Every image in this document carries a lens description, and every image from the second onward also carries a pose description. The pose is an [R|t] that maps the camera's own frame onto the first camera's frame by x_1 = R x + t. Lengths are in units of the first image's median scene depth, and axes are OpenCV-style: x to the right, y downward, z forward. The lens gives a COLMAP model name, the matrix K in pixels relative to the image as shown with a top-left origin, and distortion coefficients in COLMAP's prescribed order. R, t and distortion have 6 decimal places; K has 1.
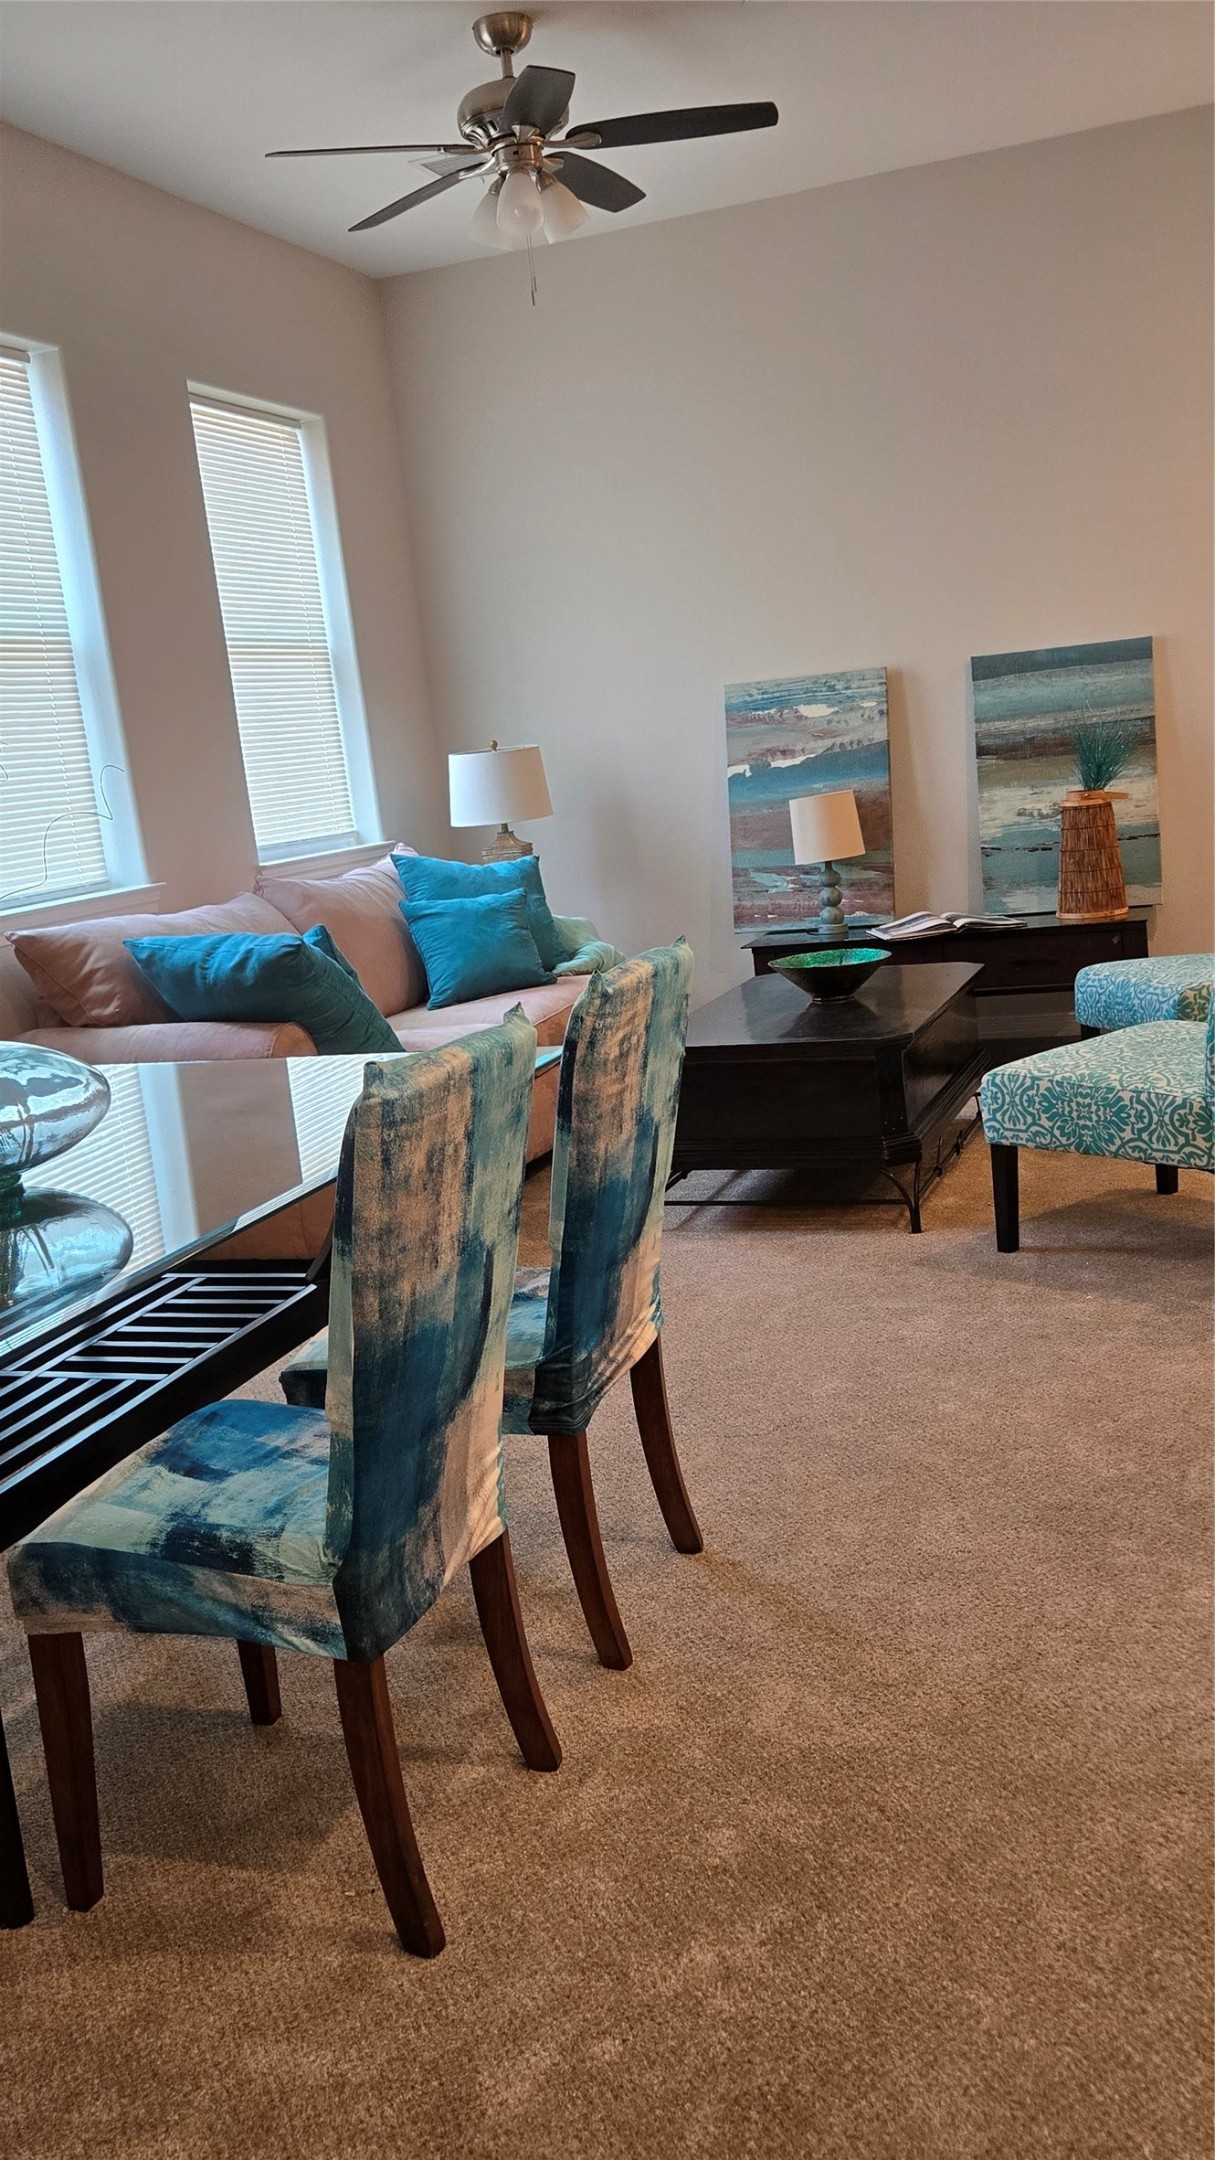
lens RADIAL K [[1863.3, 0, 607.5], [0, 1863.3, 1080.0], [0, 0, 1]] dist [0.020049, -0.000880]
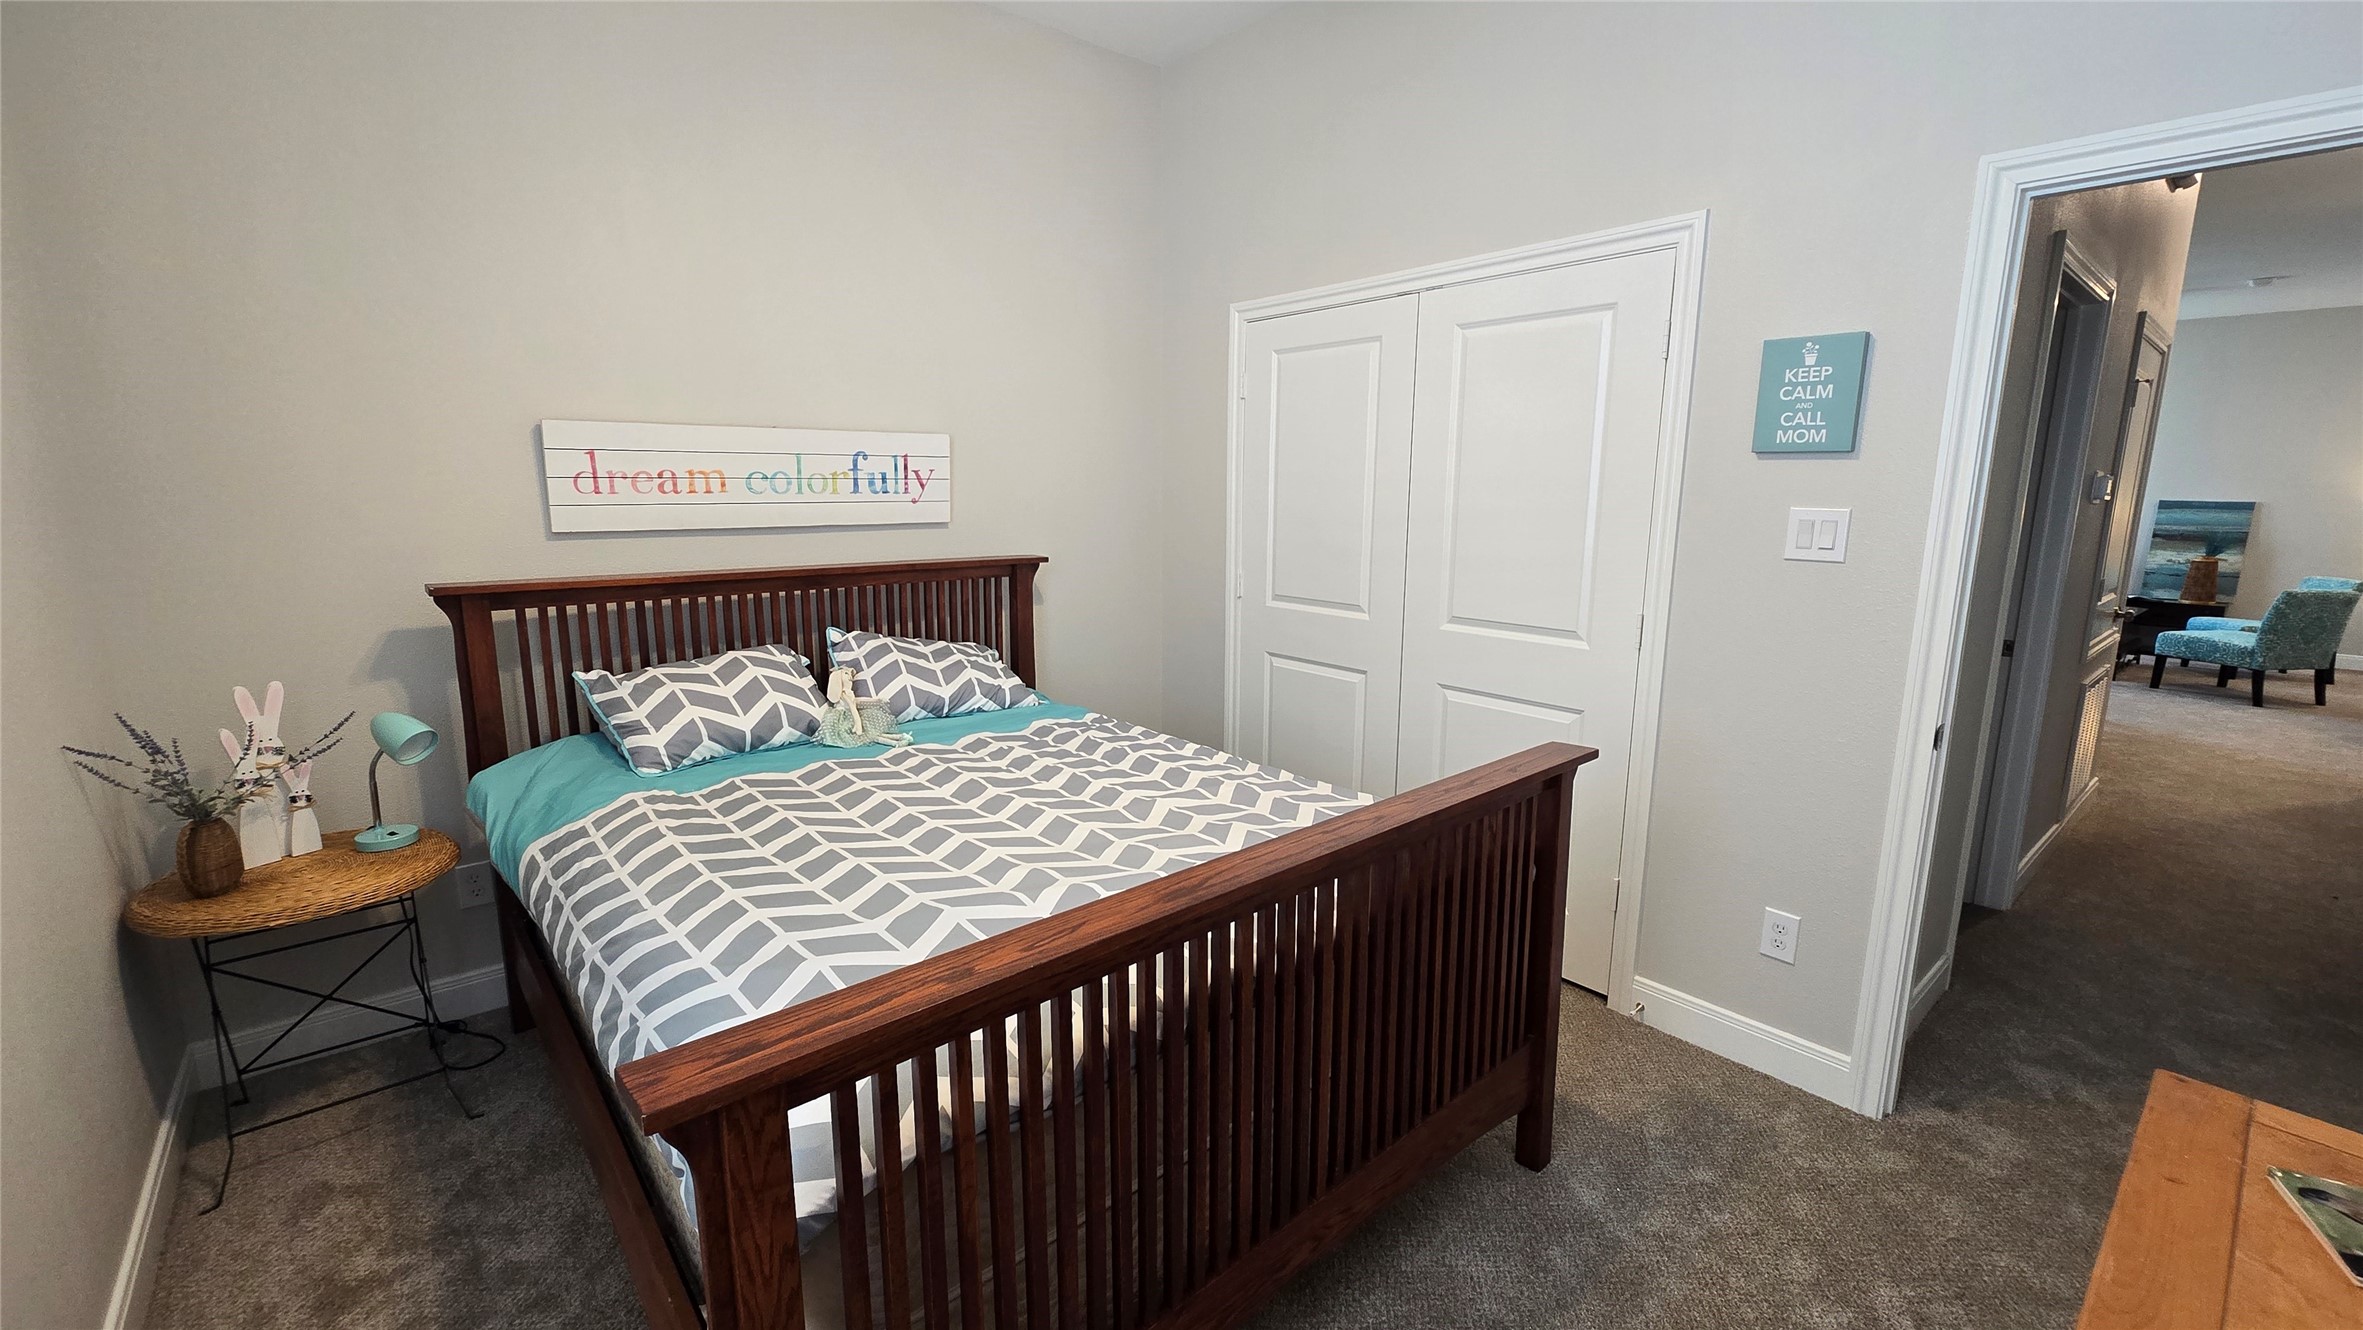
lens RADIAL K [[963.1, 0, 1181.5], [0, 963.1, 665.0], [0, 0, 1]] dist [-0.001434, -0.000294]
pose [[0.858120, 0.202191, -0.471962, -0.311181], [-0.191653, 0.978898, 0.070901, 0.175355], [0.476339, 0.029611, 0.878763, -0.871680]]
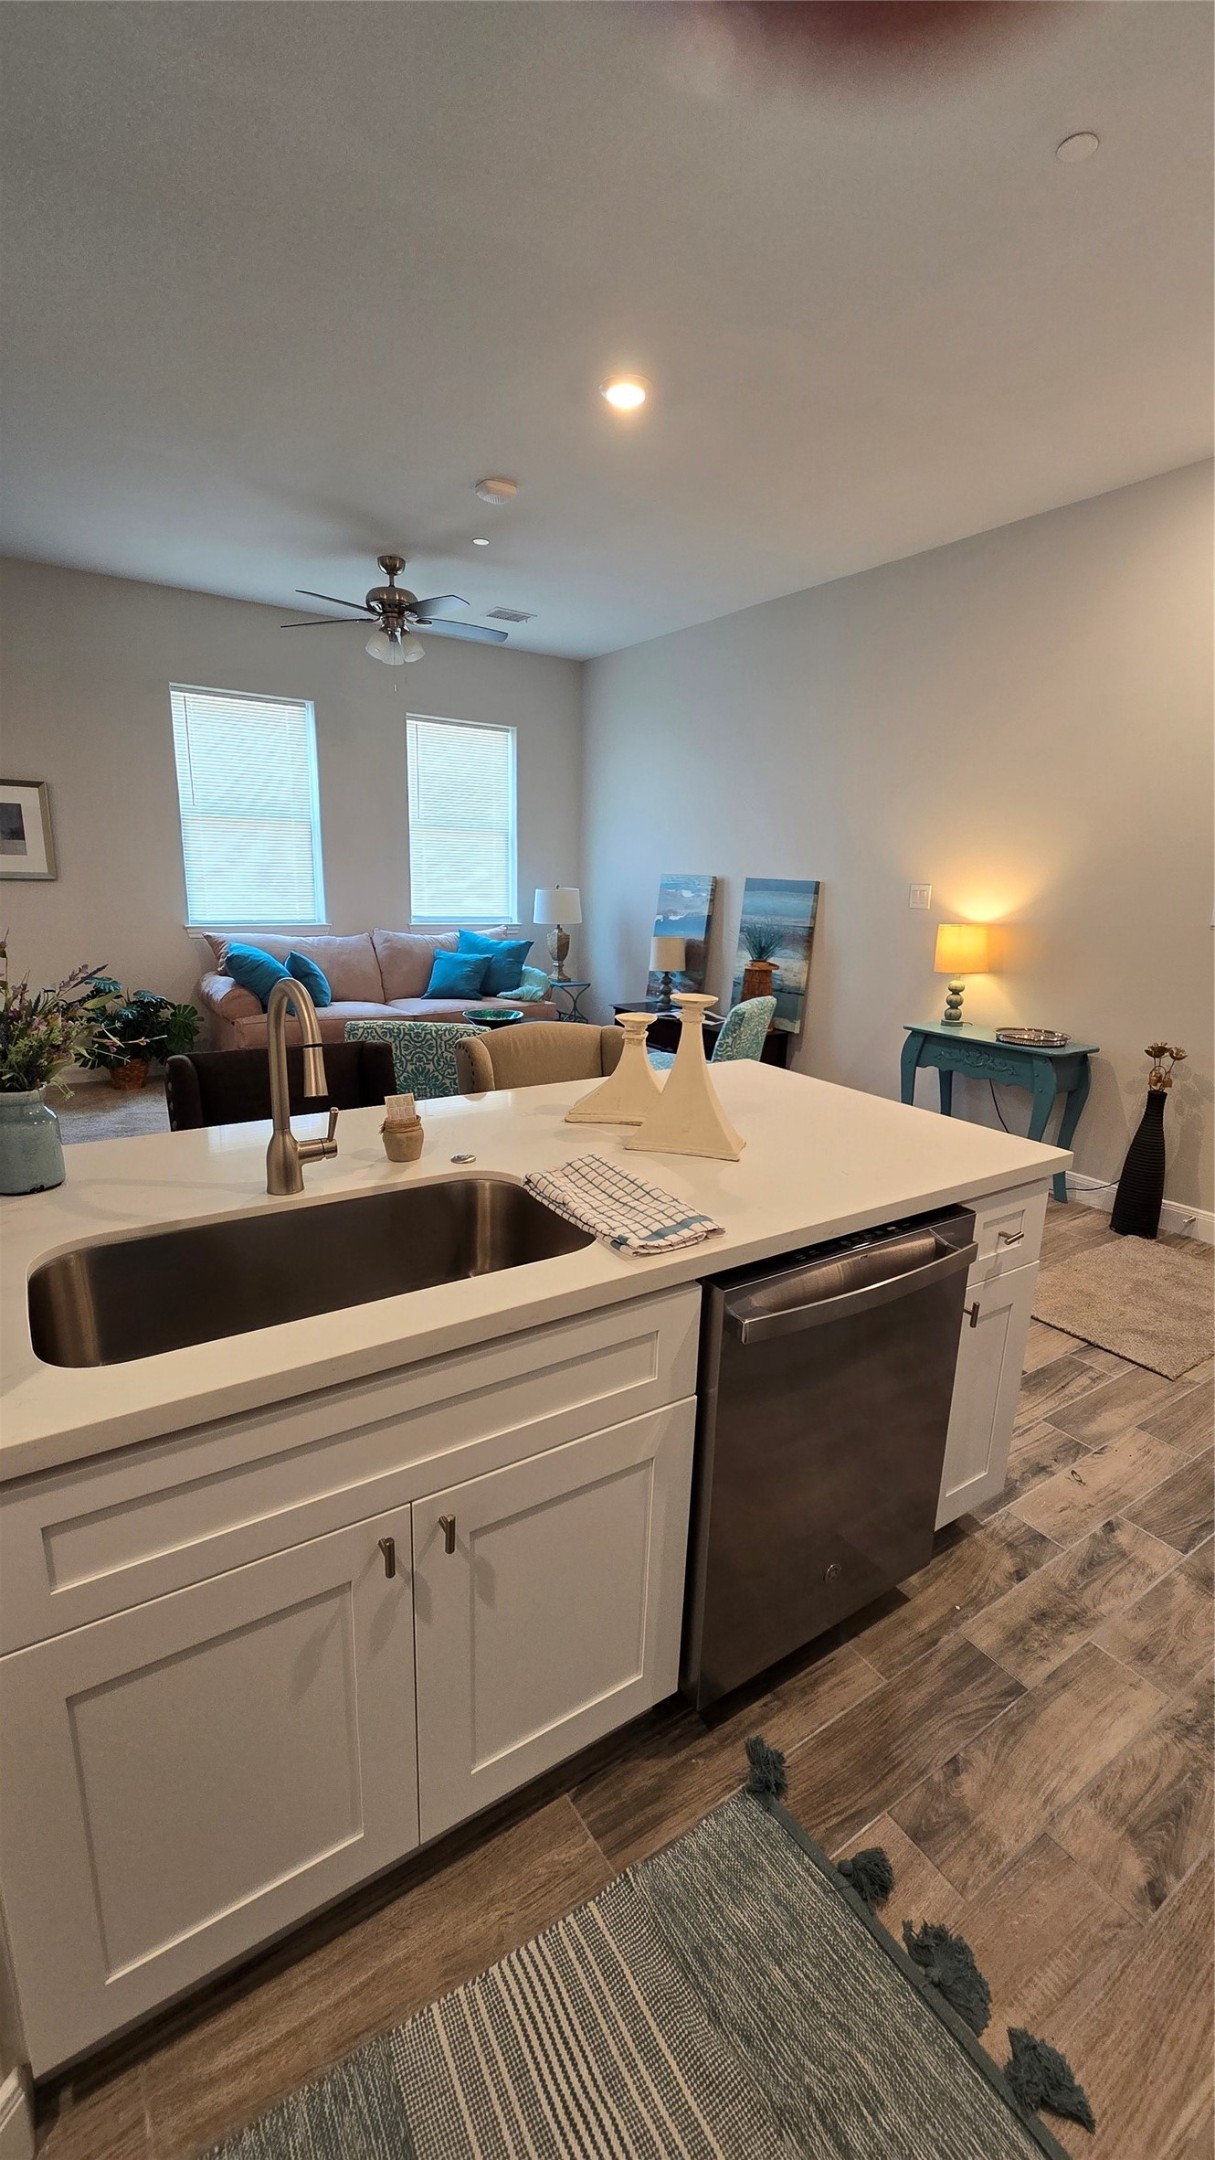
lens RADIAL K [[880.3, 0, 607.5], [0, 880.3, 1080.0], [0, 0, 1]] dist [-0.001434, -0.000294]
pose [[0.781924, 0.271089, -0.561343, 0.637519], [-0.224772, 0.962525, 0.151734, -0.138295], [0.581440, 0.007530, 0.813554, 0.222987]]
